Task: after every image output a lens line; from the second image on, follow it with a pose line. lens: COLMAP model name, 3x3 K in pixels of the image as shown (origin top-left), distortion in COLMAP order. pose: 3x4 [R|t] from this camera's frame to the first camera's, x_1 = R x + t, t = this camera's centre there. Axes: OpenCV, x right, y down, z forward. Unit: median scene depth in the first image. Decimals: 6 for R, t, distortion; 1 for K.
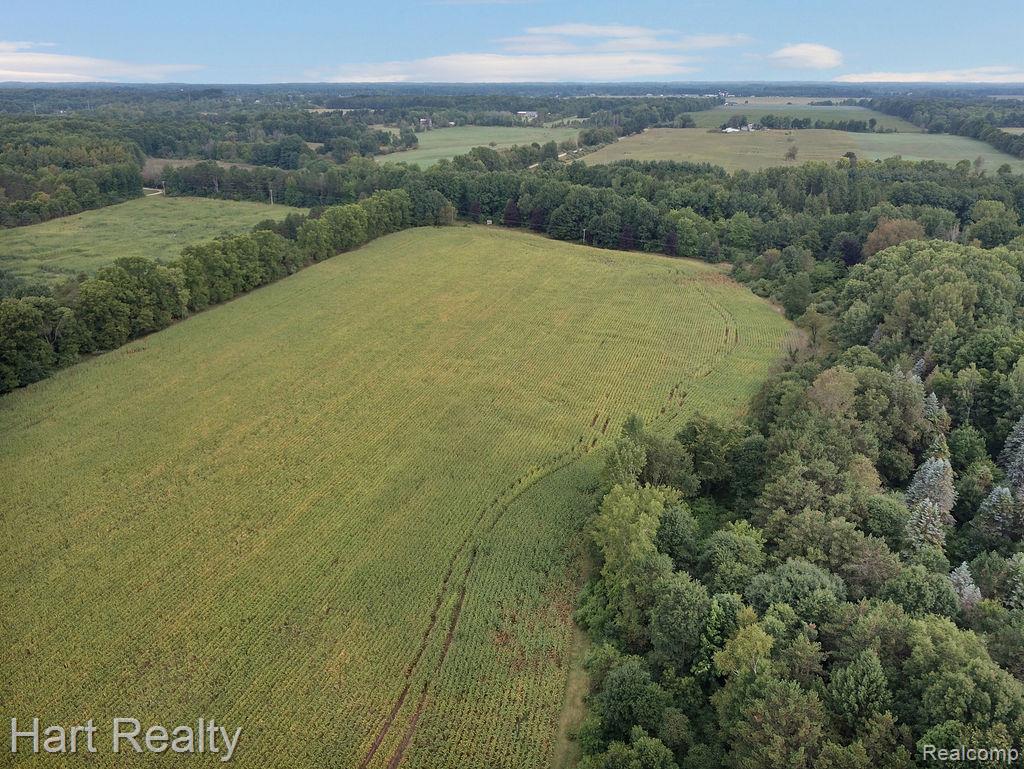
lens RADIAL K [[775.8, 0, 499.8], [0, 775.8, 383.1], [0, 0, 1]] dist [0.010198, -0.000890]
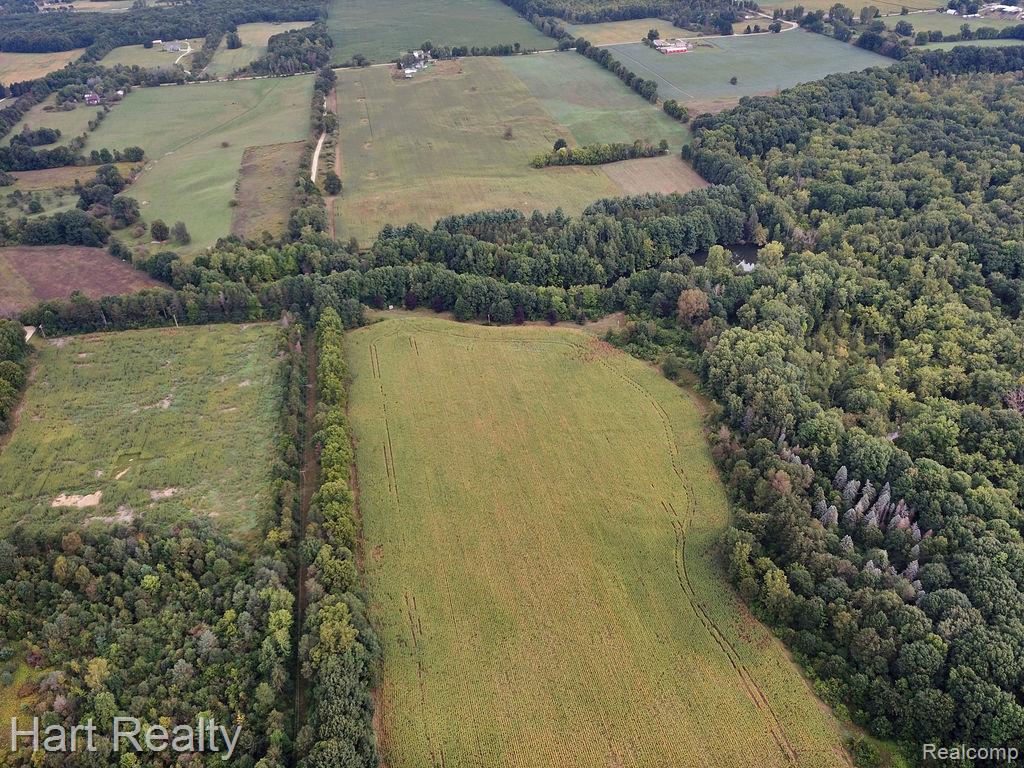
lens RADIAL K [[771.9, 0, 508.9], [0, 771.9, 384.4], [0, 0, 1]] dist [0.011693, -0.003478]
pose [[0.862480, -0.314774, 0.396291, -0.228023], [0.228551, 0.940900, 0.249943, -0.210165], [-0.451545, -0.124998, 0.883449, -0.140321]]
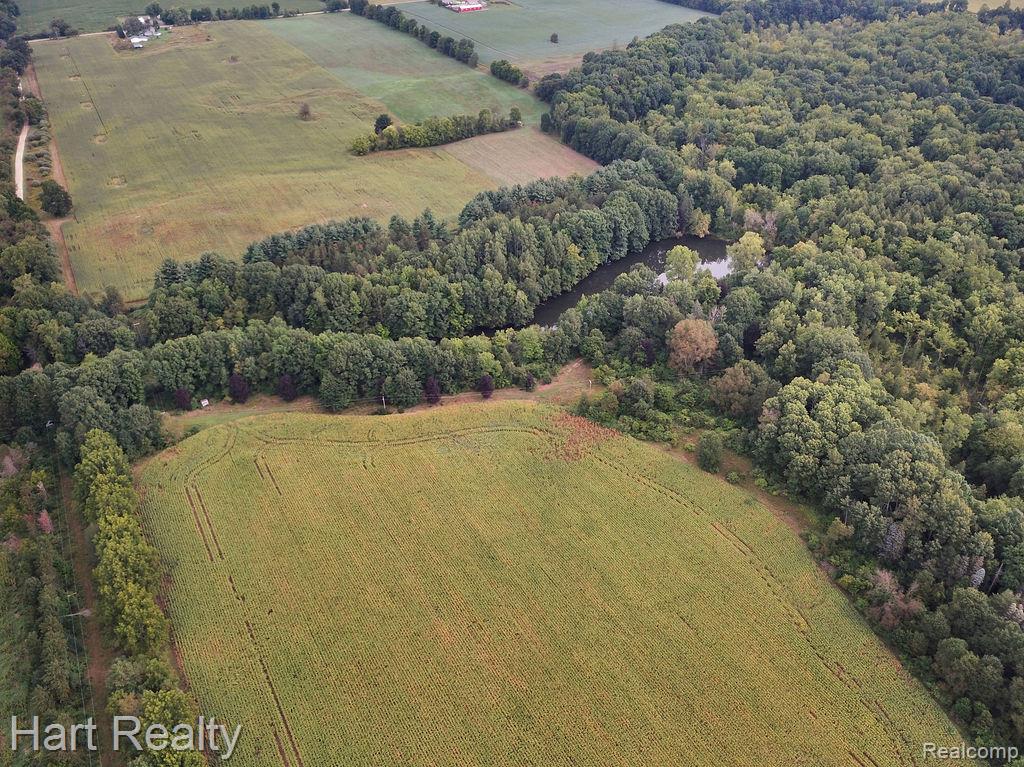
lens RADIAL K [[775.8, 0, 499.8], [0, 775.8, 382.1], [0, 0, 1]] dist [0.010198, -0.000890]
pose [[0.668762, -0.434823, 0.603065, -0.158045], [0.283146, 0.898971, 0.334185, -0.231884], [-0.687449, -0.052735, 0.724316, 0.139816]]
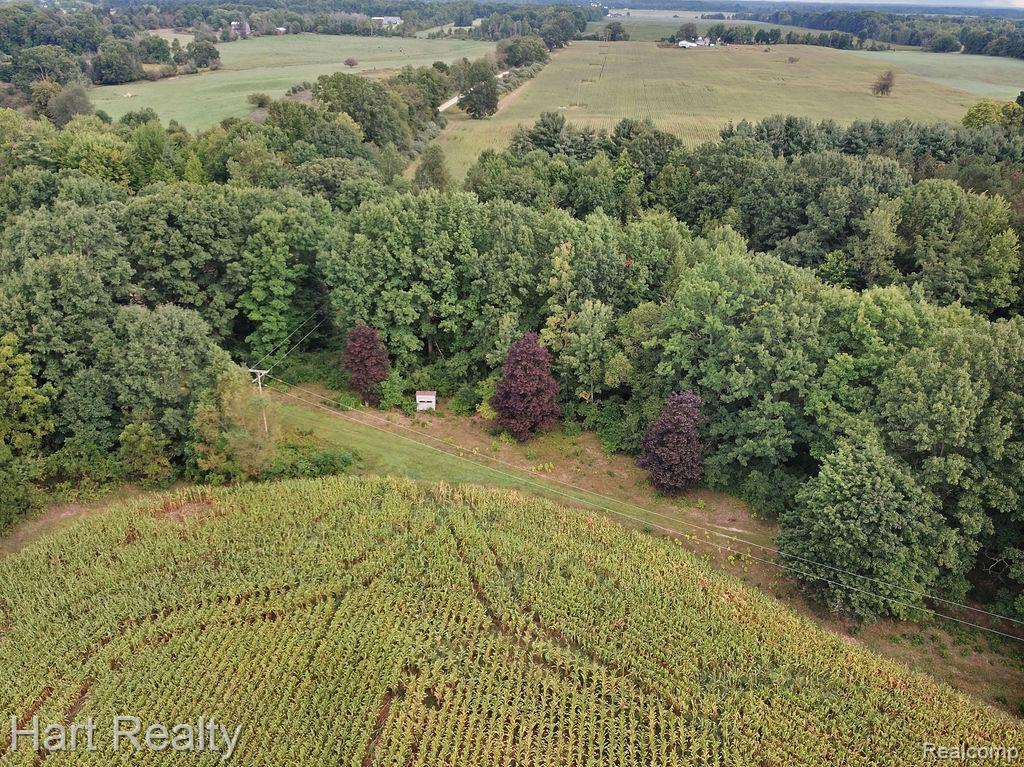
lens RADIAL K [[778.5, 0, 518.8], [0, 778.5, 371.9], [0, 0, 1]] dist [0.014931, -0.005200]
pose [[0.978676, -0.068996, 0.193476, -0.018005], [0.053100, 0.994864, 0.086178, -0.136830], [-0.198429, -0.074067, 0.977313, 0.436622]]
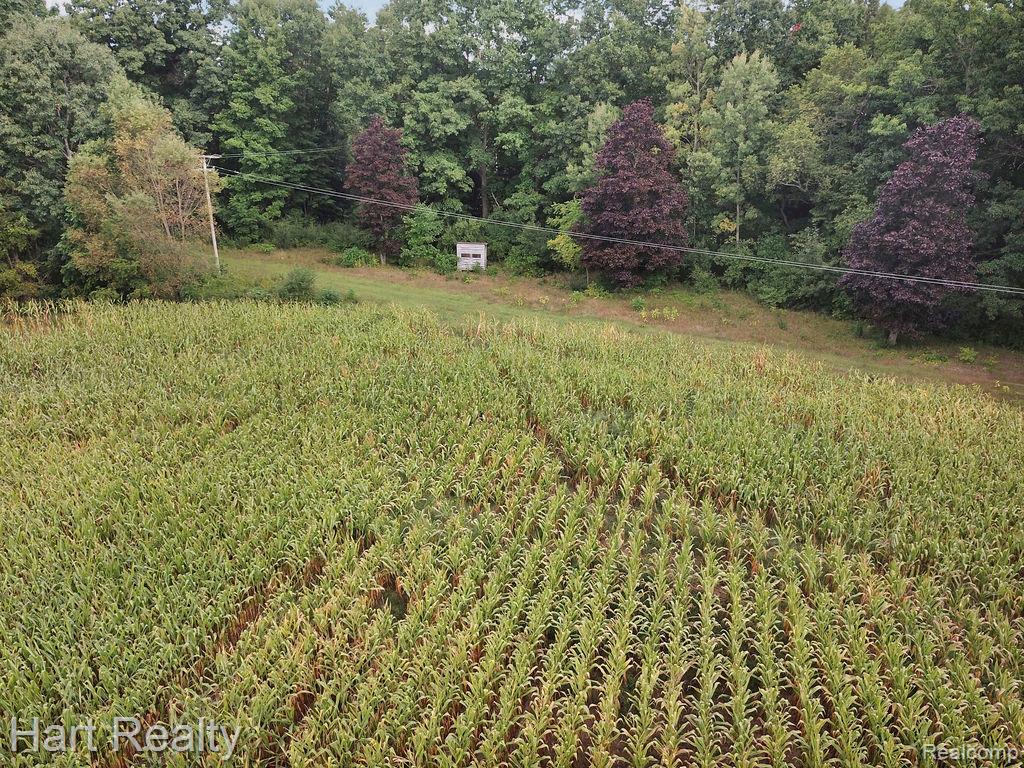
lens RADIAL K [[778.5, 0, 518.8], [0, 778.5, 372.4], [0, 0, 1]] dist [0.014931, -0.005200]
pose [[0.995117, -0.022374, 0.096134, -0.011055], [0.026881, 0.998587, -0.045842, -0.101848], [-0.094972, 0.048202, 0.994312, 0.487305]]
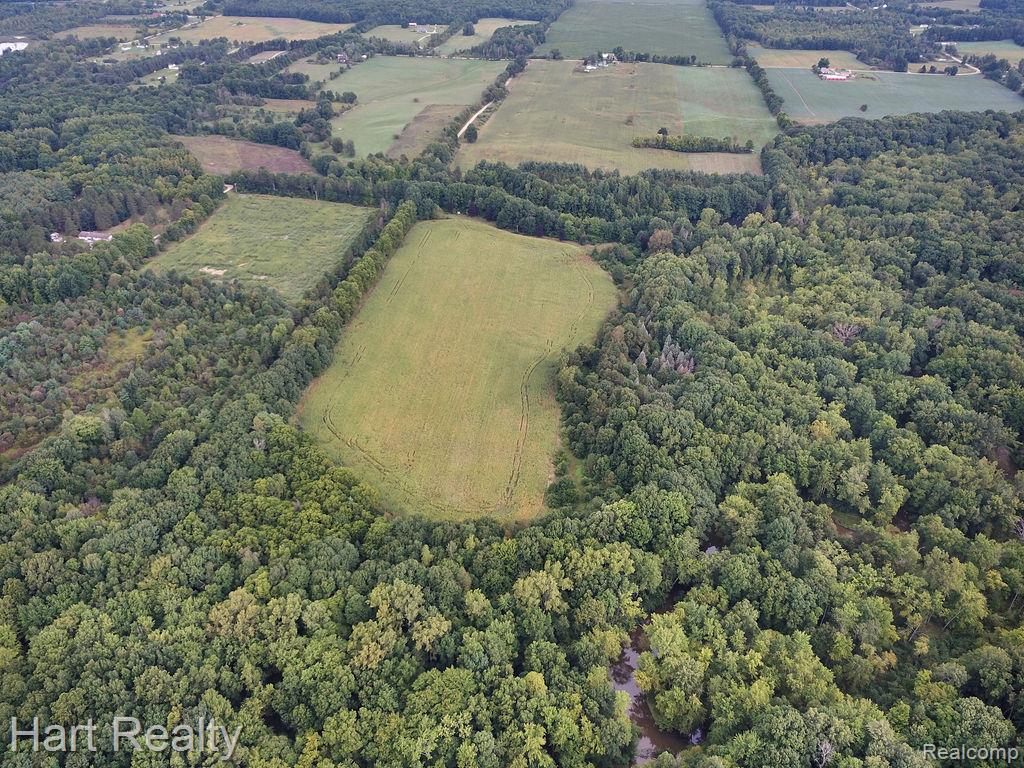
lens RADIAL K [[778.5, 0, 518.8], [0, 778.5, 372.4], [0, 0, 1]] dist [0.014931, -0.005200]
pose [[0.981607, -0.091920, 0.167326, -0.120207], [0.061804, 0.982263, 0.177030, -0.090471], [-0.180631, -0.163432, 0.969878, -0.459572]]
